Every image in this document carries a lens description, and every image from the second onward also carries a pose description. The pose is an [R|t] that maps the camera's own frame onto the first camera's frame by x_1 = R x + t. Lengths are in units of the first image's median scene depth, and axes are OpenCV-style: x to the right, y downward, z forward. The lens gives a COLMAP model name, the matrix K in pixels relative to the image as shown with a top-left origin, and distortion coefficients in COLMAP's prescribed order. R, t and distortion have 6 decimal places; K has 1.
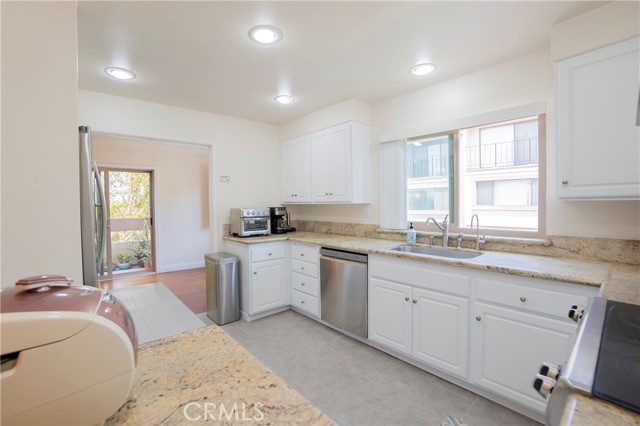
lens RADIAL K [[284.2, 0, 316.3], [0, 284.2, 211.3], [0, 0, 1]] dist [-0.019493, 0.001055]
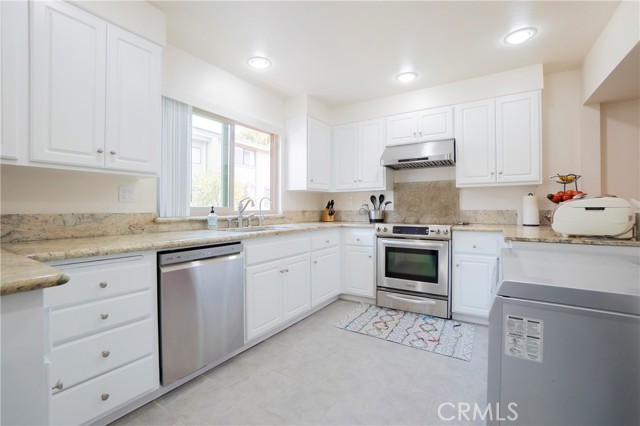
lens RADIAL K [[284.2, 0, 315.9], [0, 284.2, 209.8], [0, 0, 1]] dist [-0.019493, 0.001055]
pose [[-0.263441, 0.005658, 0.964659, -0.614618], [0.030477, 0.999532, 0.002461, 0.058480], [-0.964194, 0.030048, -0.263490, 0.920759]]
